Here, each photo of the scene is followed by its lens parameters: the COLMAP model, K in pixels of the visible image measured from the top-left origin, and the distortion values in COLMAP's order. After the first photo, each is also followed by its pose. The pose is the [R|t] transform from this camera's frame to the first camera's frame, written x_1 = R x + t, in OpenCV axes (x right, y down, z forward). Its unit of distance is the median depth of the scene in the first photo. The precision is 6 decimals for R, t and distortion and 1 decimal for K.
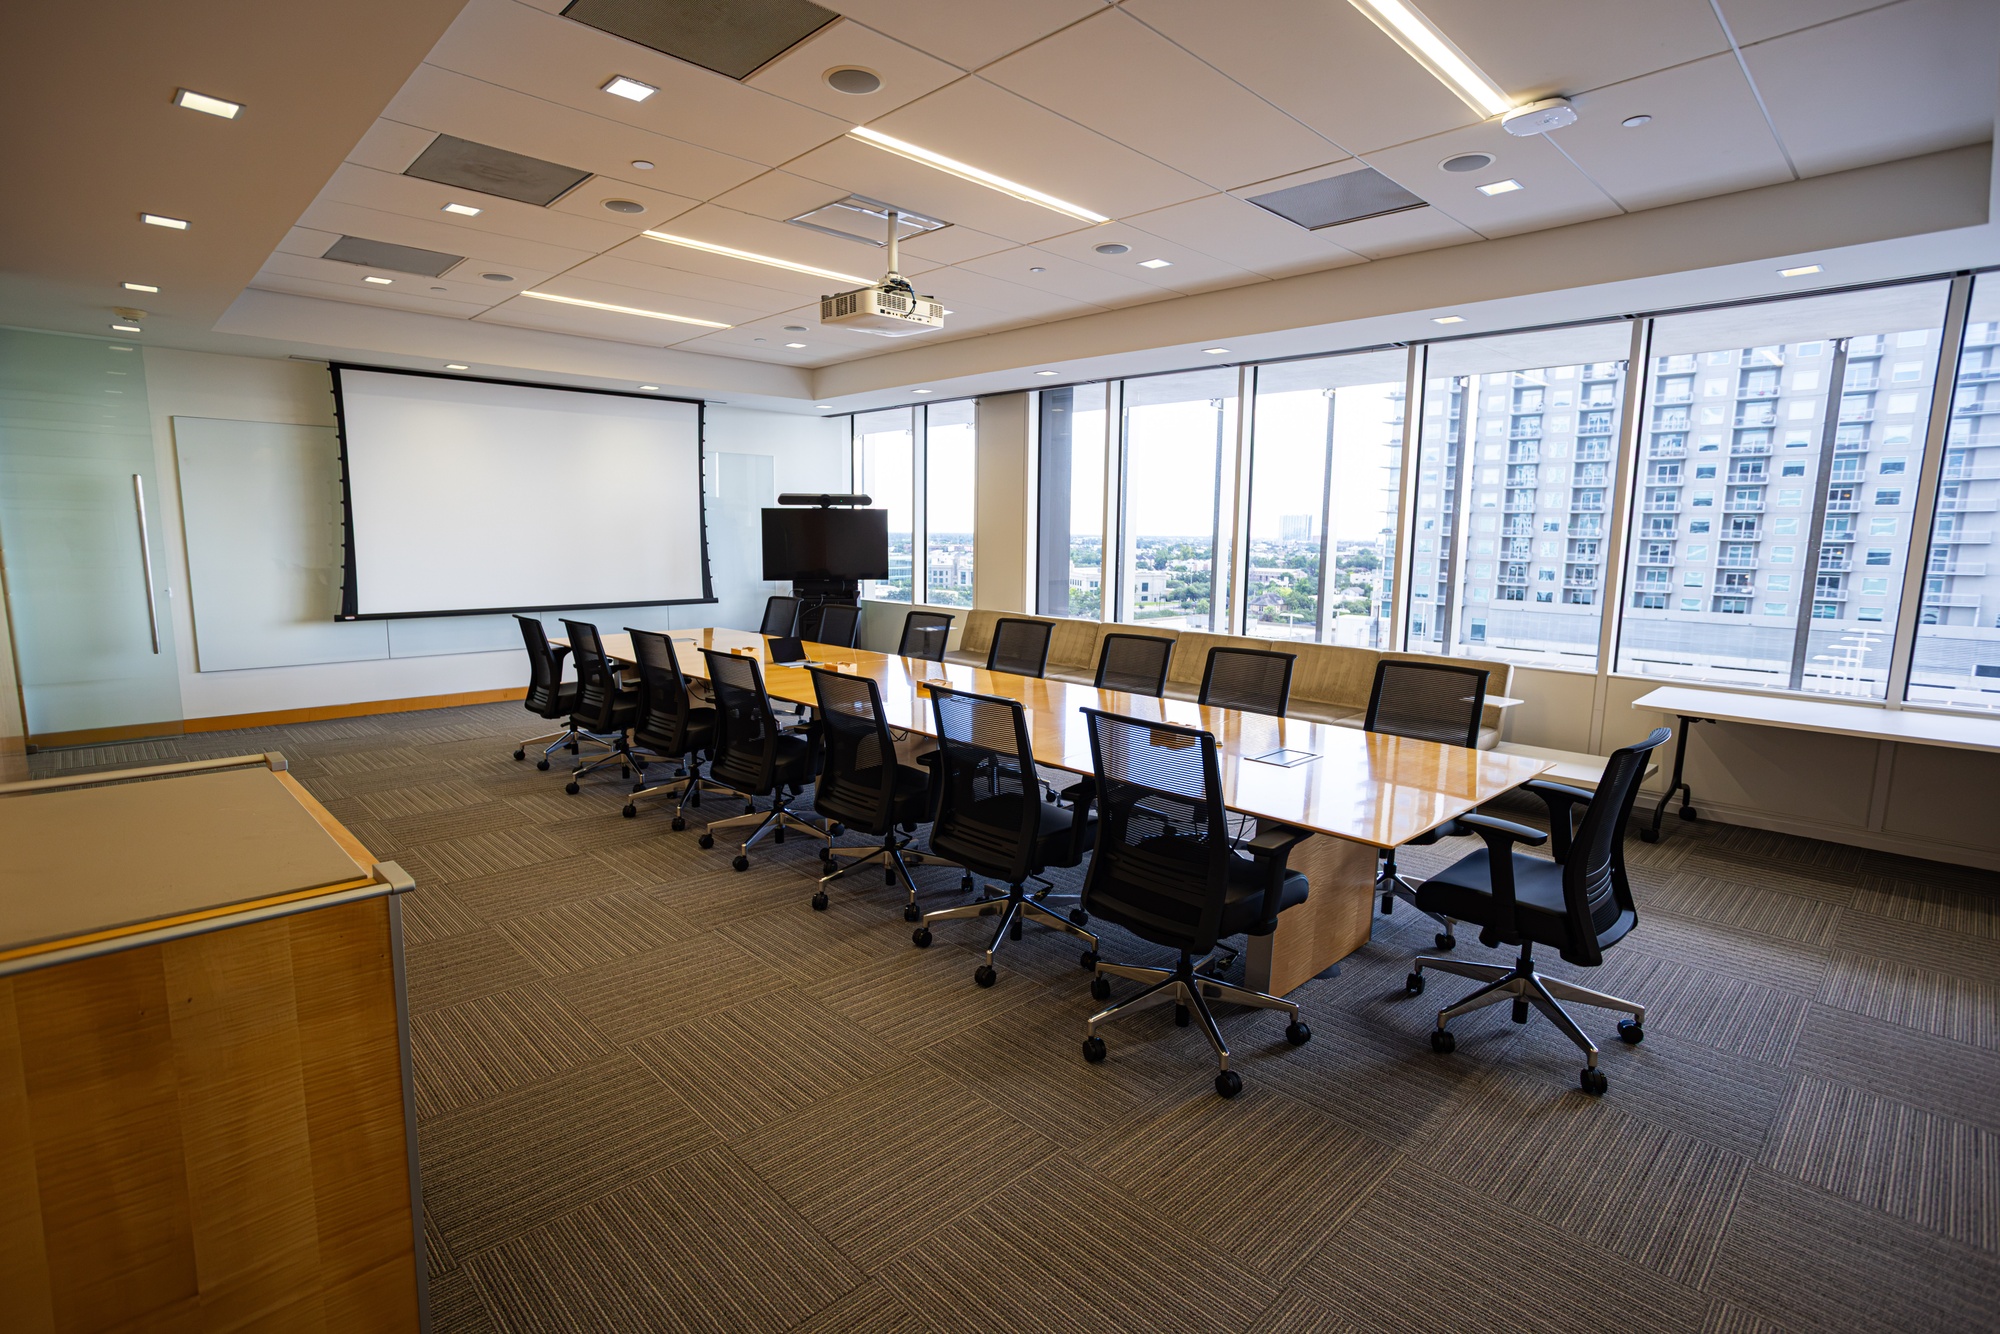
lens RADIAL K [[962.7, 0, 993.9], [0, 962.7, 692.7], [0, 0, 1]] dist [-0.032447, 0.018776]
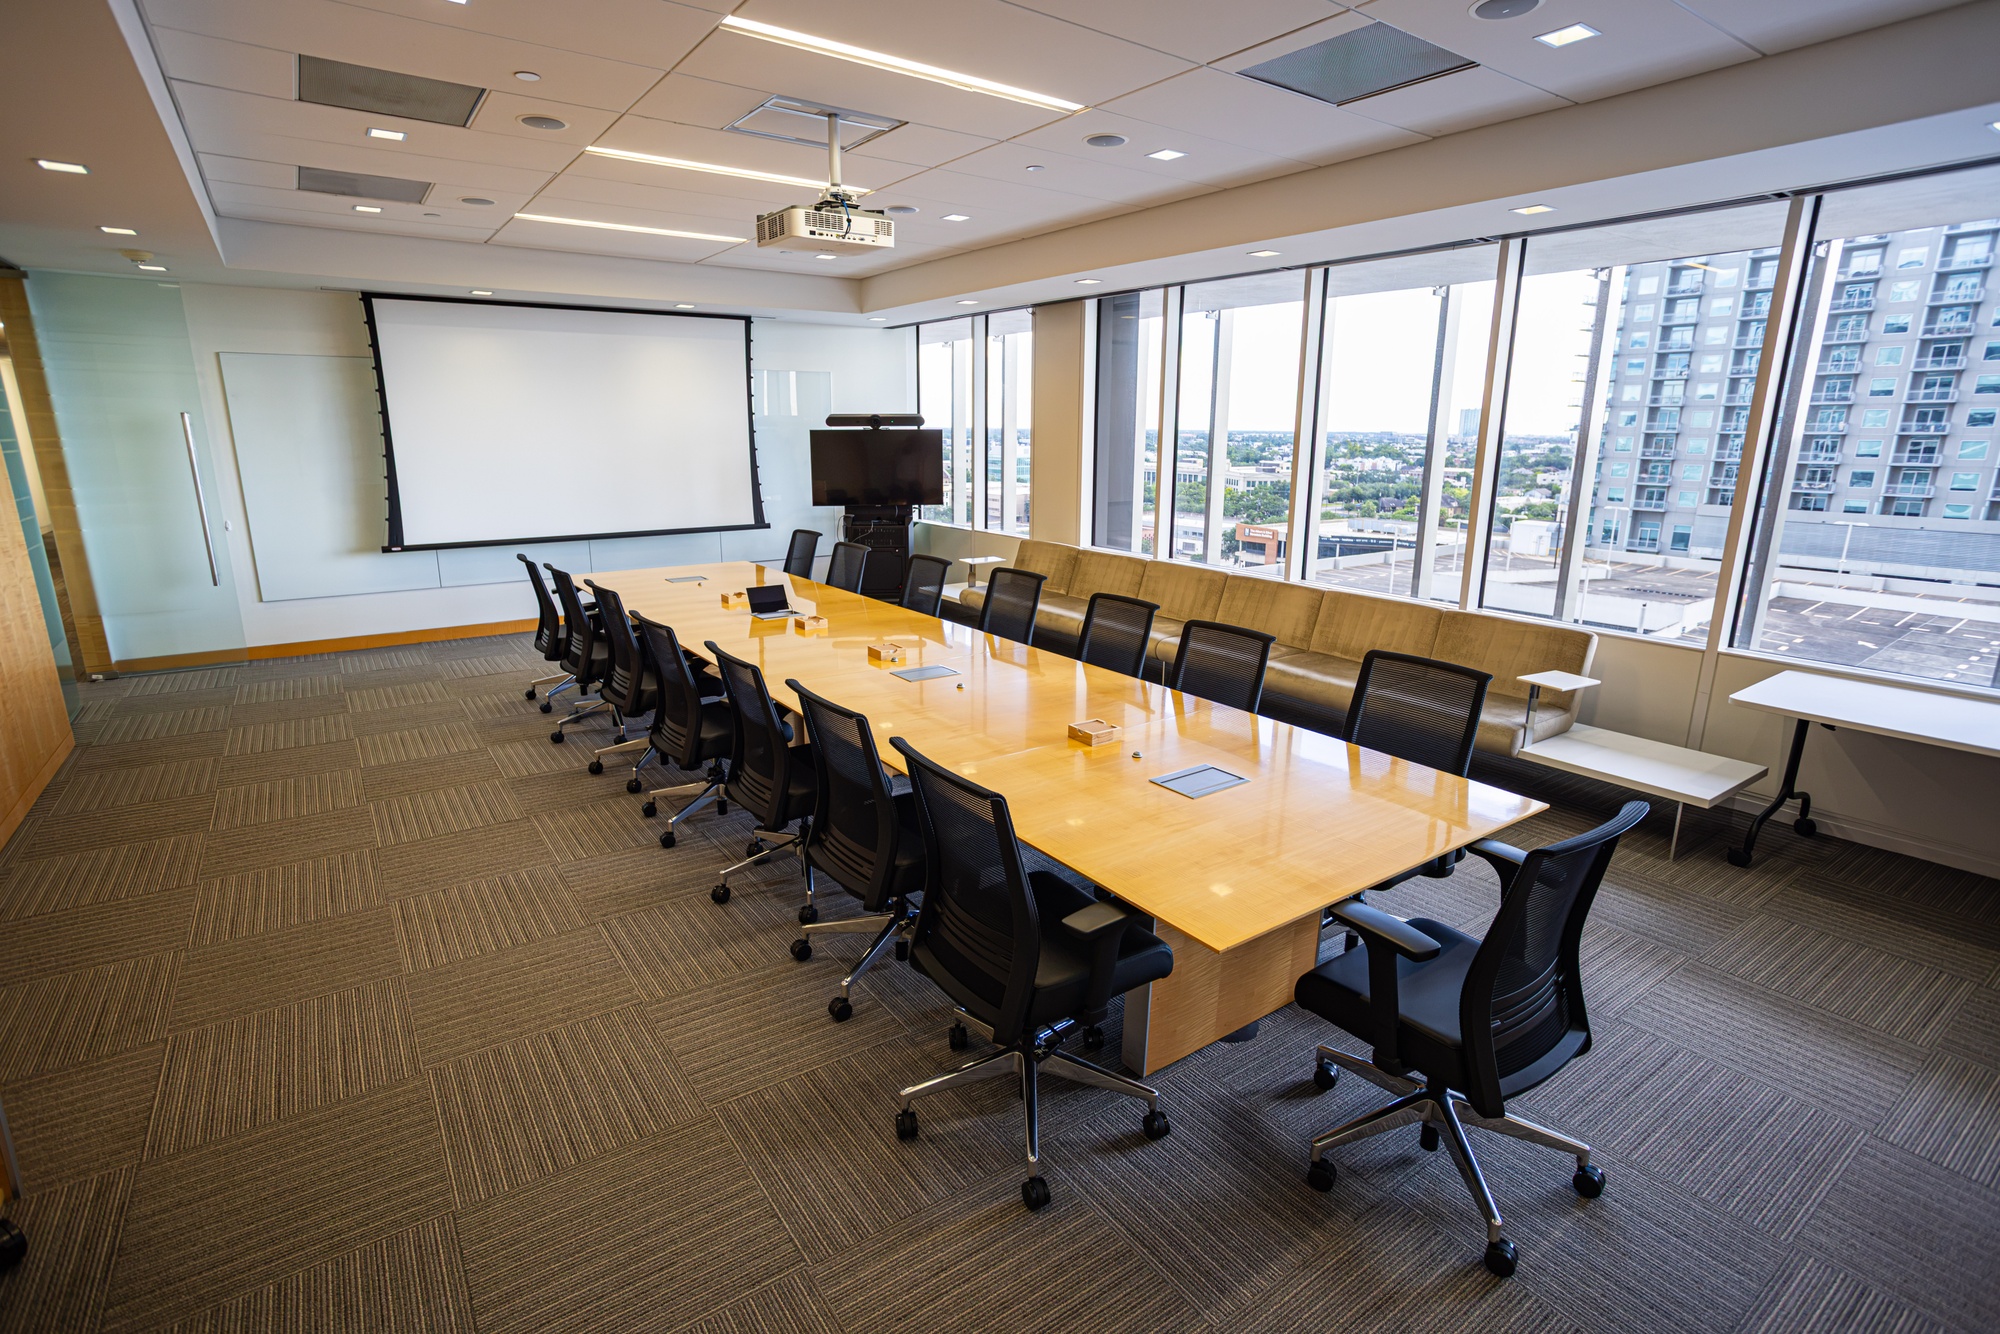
lens RADIAL K [[962.7, 0, 998.5], [0, 962.7, 686.0], [0, 0, 1]] dist [-0.032447, 0.018776]
pose [[0.988175, 0.034051, -0.149502, 0.123975], [-0.019362, 0.994936, 0.098625, -0.046488], [0.152103, -0.094564, 0.983830, 0.078213]]
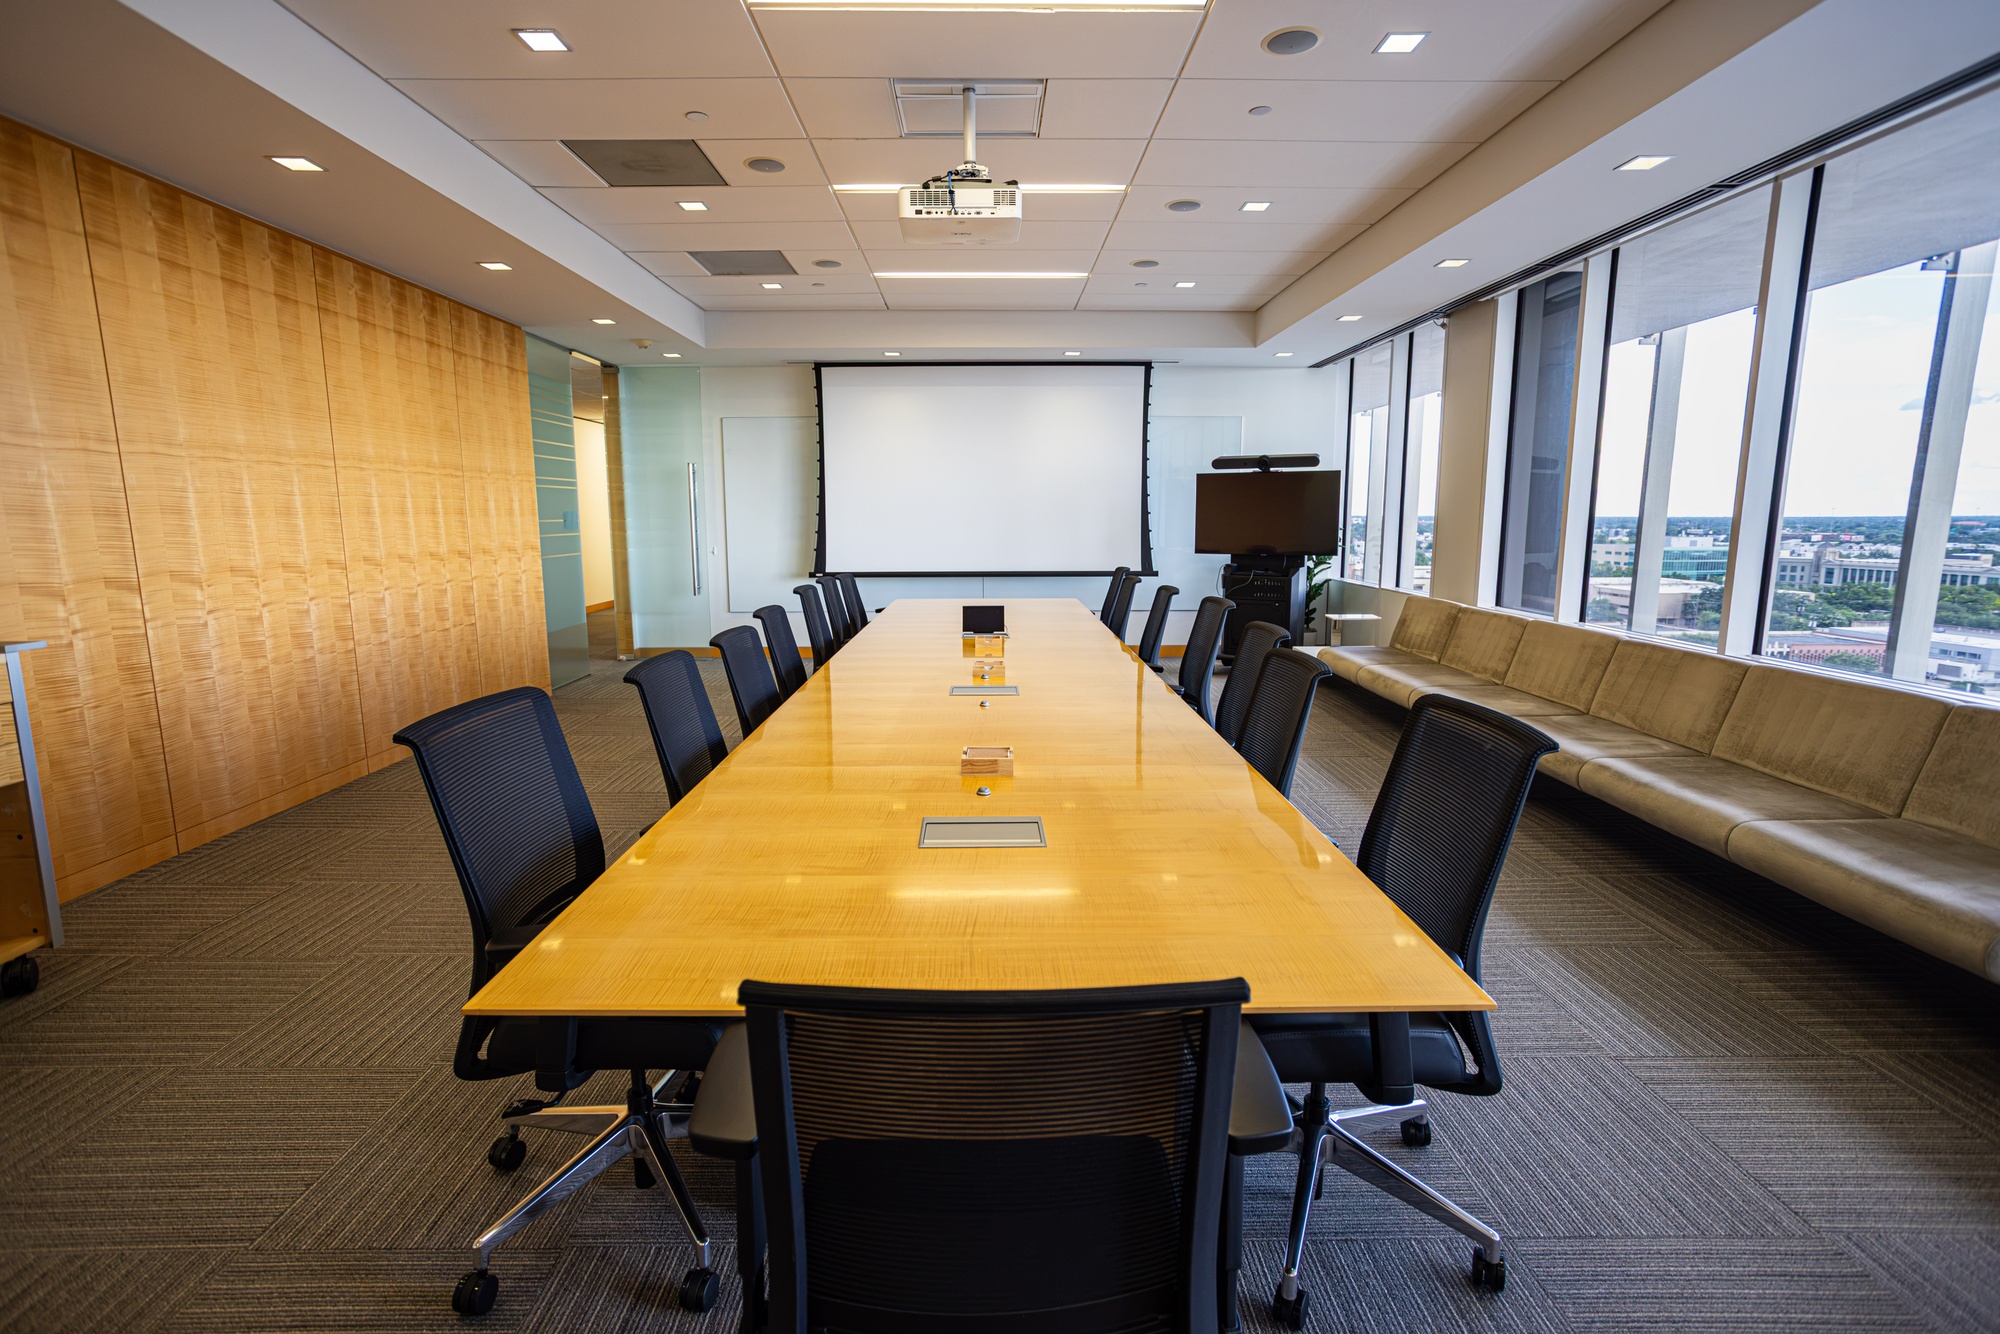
lens RADIAL K [[962.7, 0, 1010.5], [0, 962.7, 673.9], [0, 0, 1]] dist [-0.032447, 0.018776]
pose [[0.724711, 0.099157, -0.681881, 0.343771], [-0.103803, 0.994009, 0.034223, -0.022336], [0.681190, 0.045980, 0.730662, 0.291945]]
